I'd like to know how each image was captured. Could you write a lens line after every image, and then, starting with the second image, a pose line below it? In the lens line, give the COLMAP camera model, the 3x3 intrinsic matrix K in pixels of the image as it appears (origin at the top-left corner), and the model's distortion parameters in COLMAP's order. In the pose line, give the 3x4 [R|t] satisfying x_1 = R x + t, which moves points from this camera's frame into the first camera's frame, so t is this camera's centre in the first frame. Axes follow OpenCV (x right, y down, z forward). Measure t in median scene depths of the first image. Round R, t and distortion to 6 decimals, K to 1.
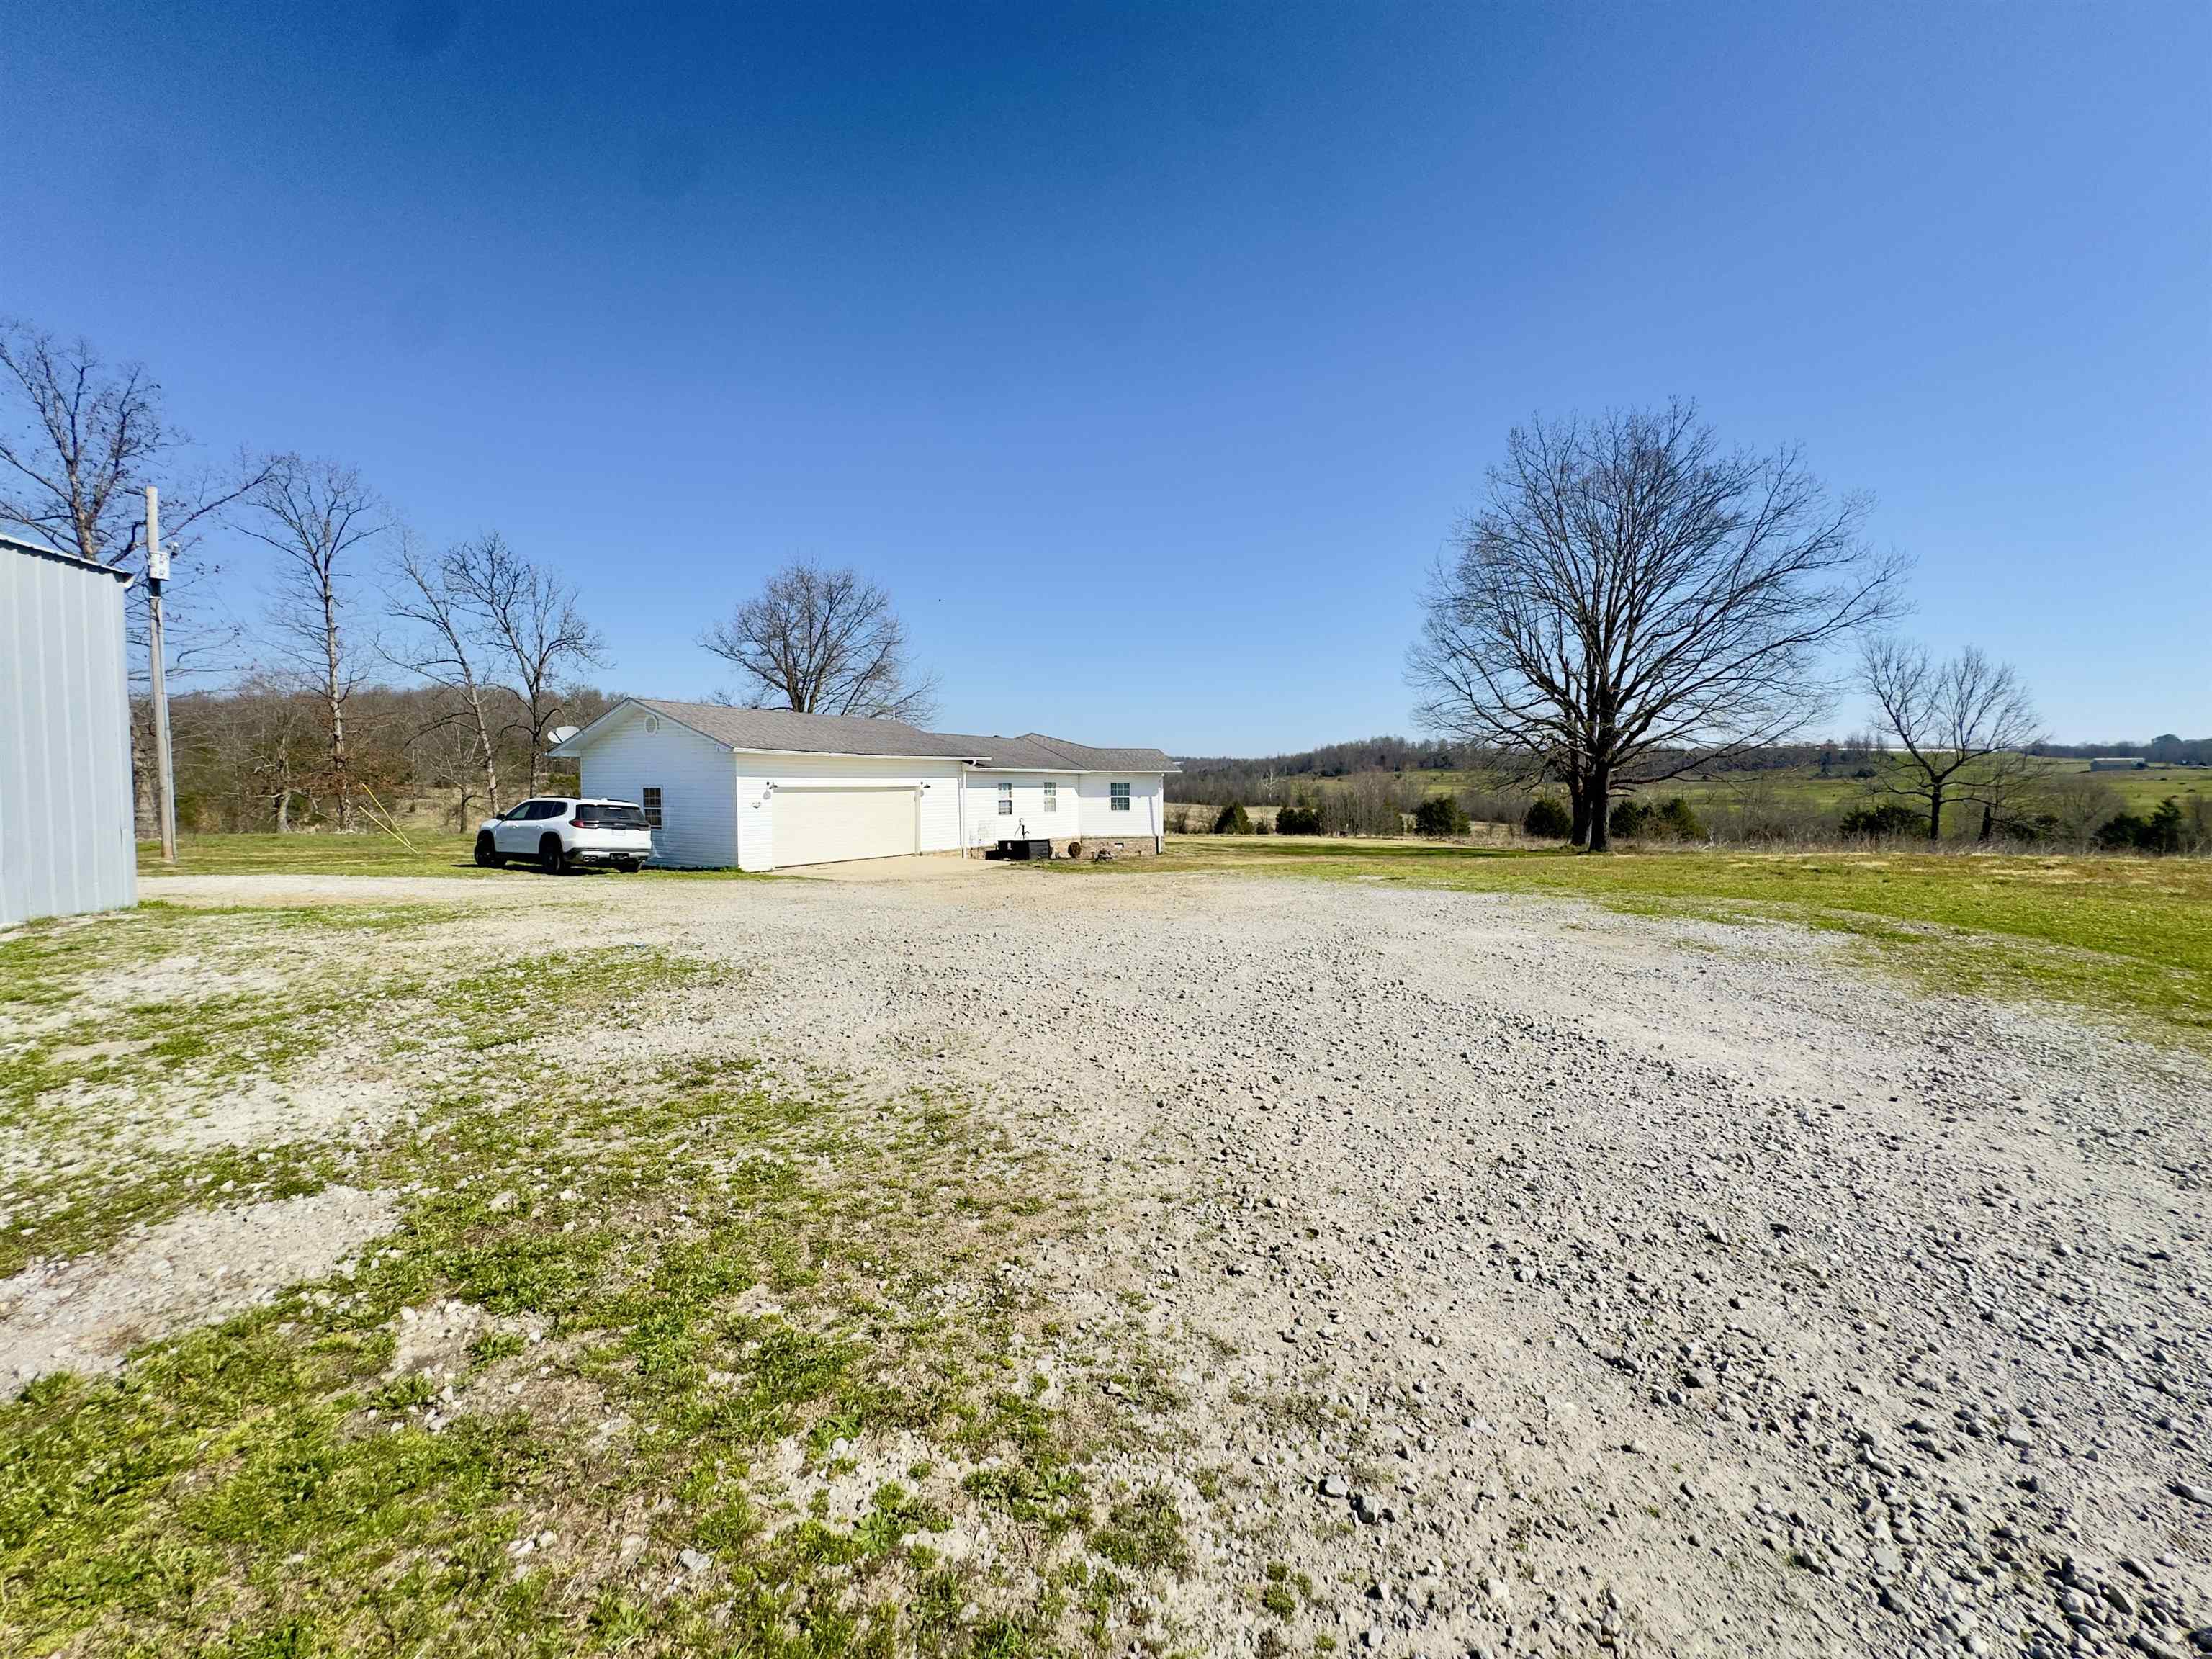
lens RADIAL K [[881.6, 0, 1098.6], [0, 881.6, 838.5], [0, 0, 1]] dist [-0.004183, 0.000153]
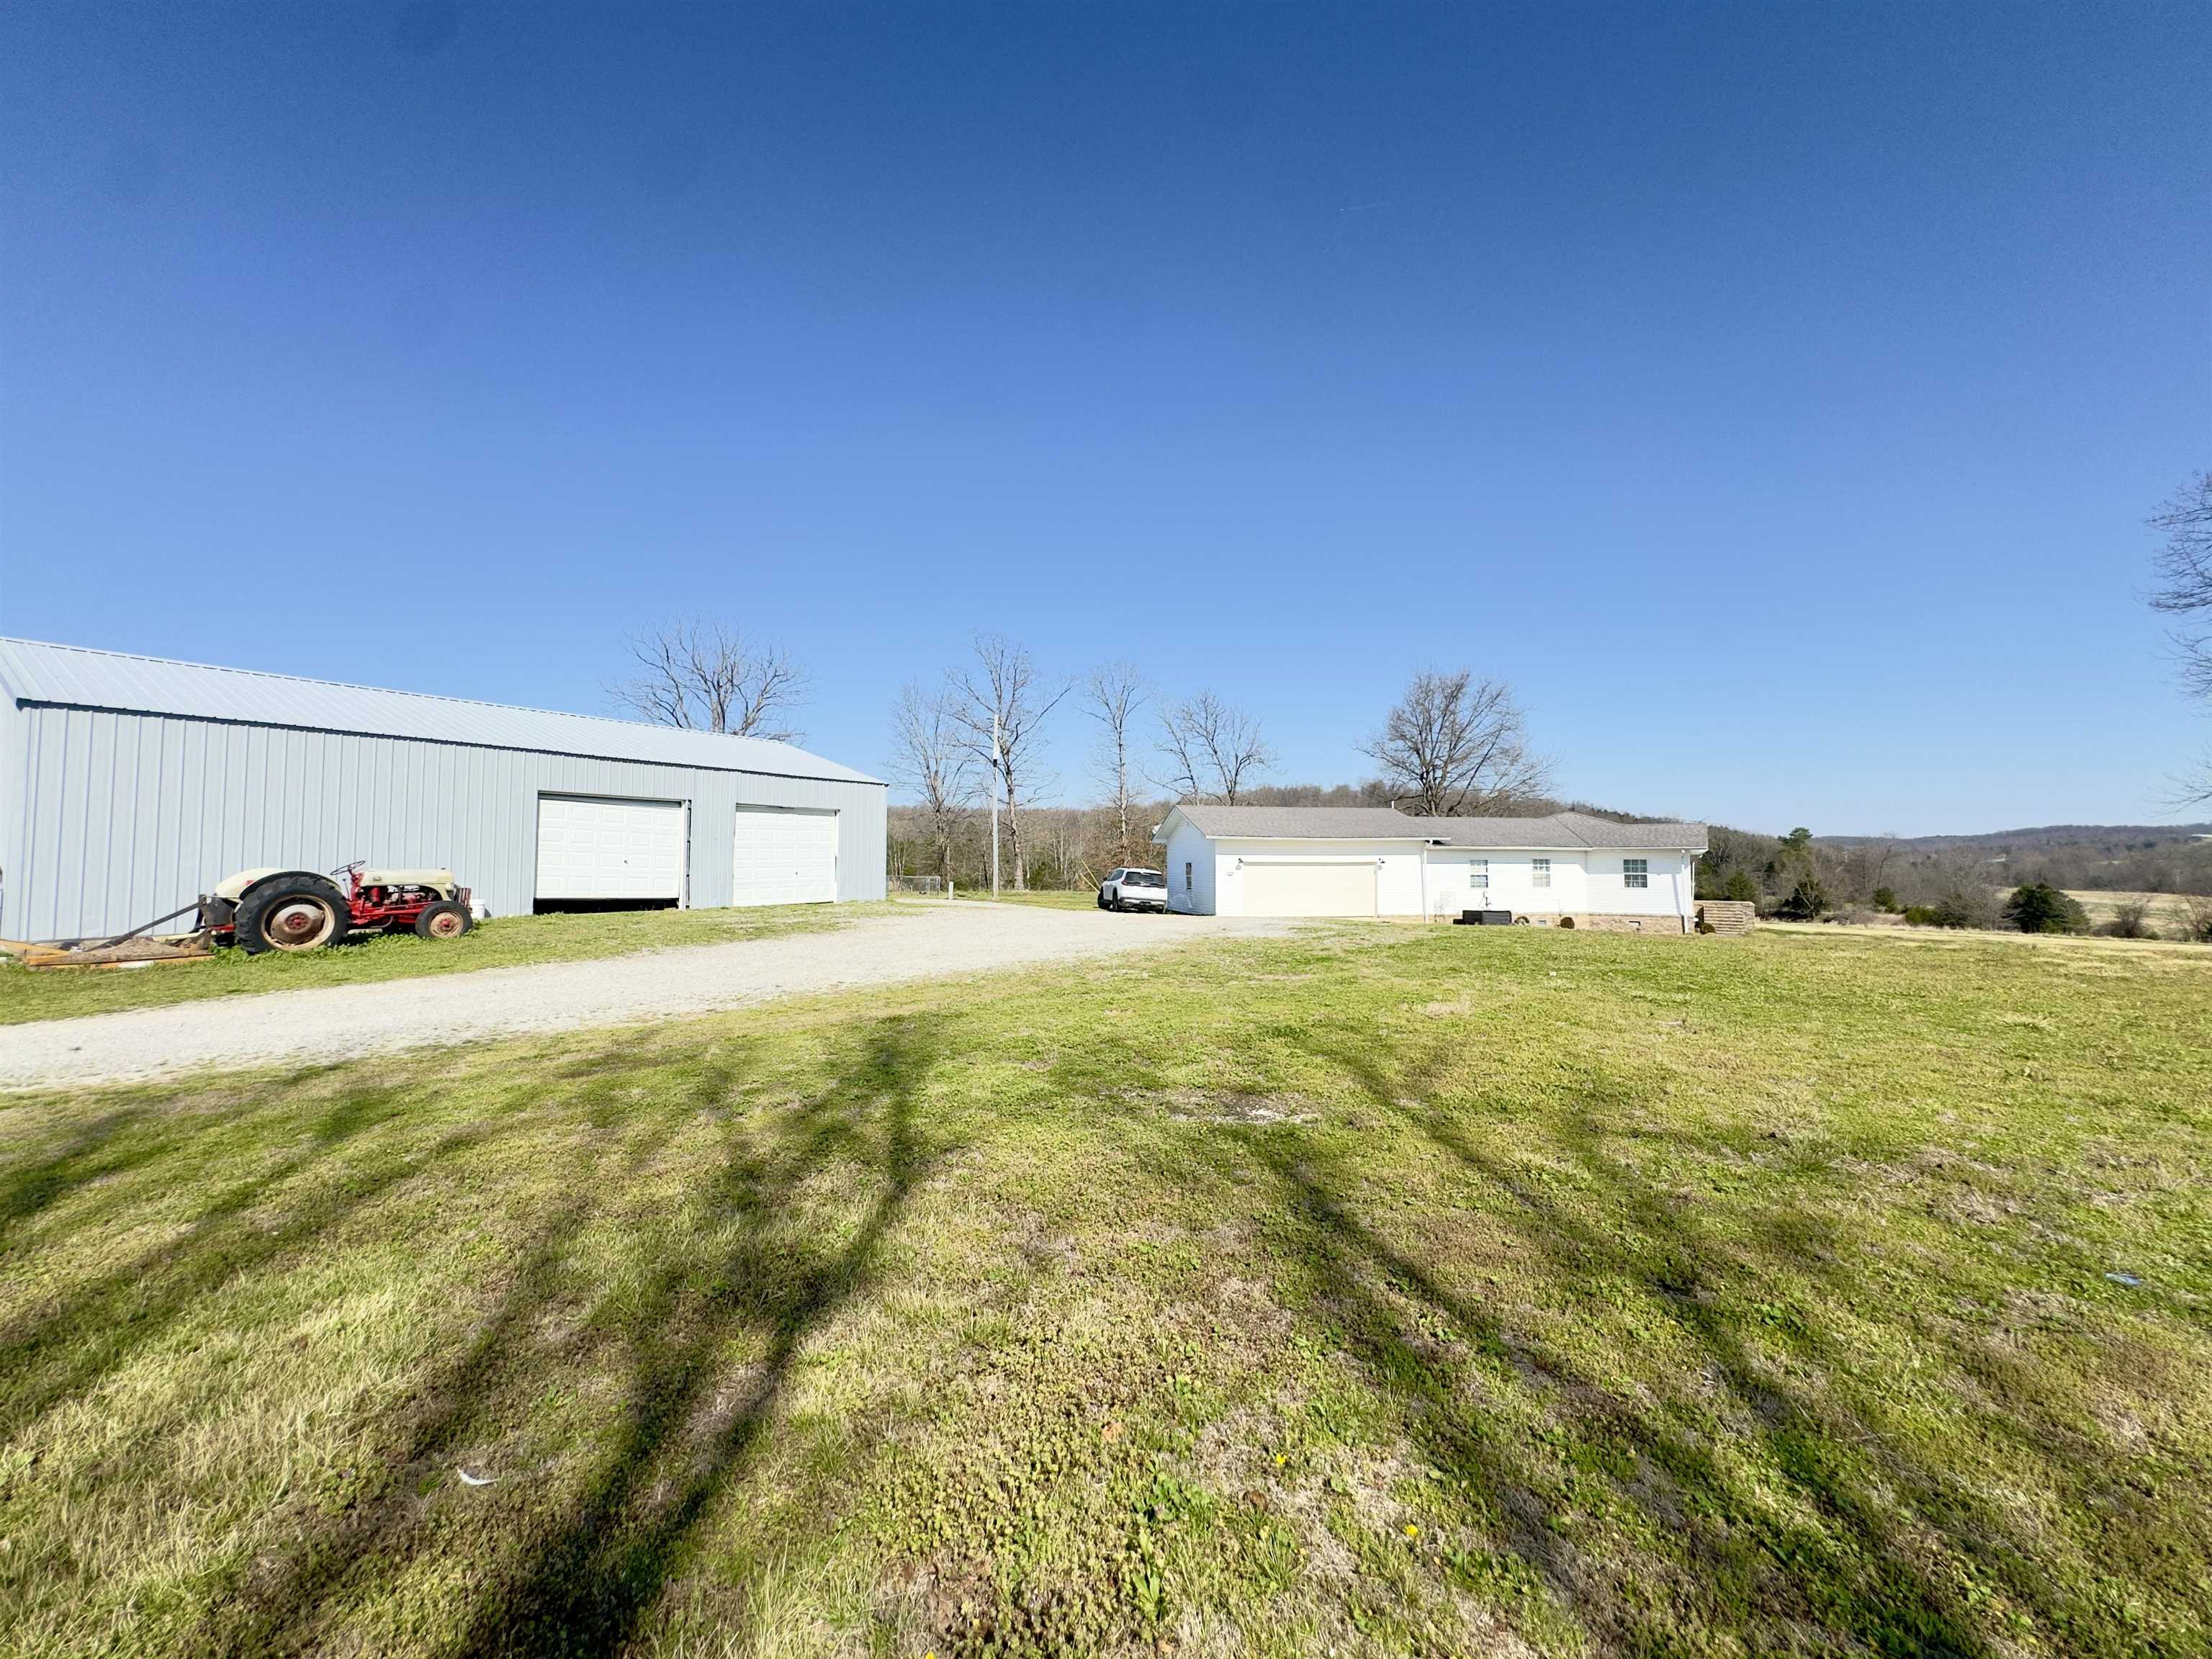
lens RADIAL K [[881.6, 0, 1103.8], [0, 881.6, 839.4], [0, 0, 1]] dist [-0.004183, 0.000153]
pose [[0.667925, -0.020158, -0.743955, 0.379733], [-0.047204, 0.996473, -0.069380, 0.011219], [0.742730, 0.081458, 0.664618, -0.097561]]
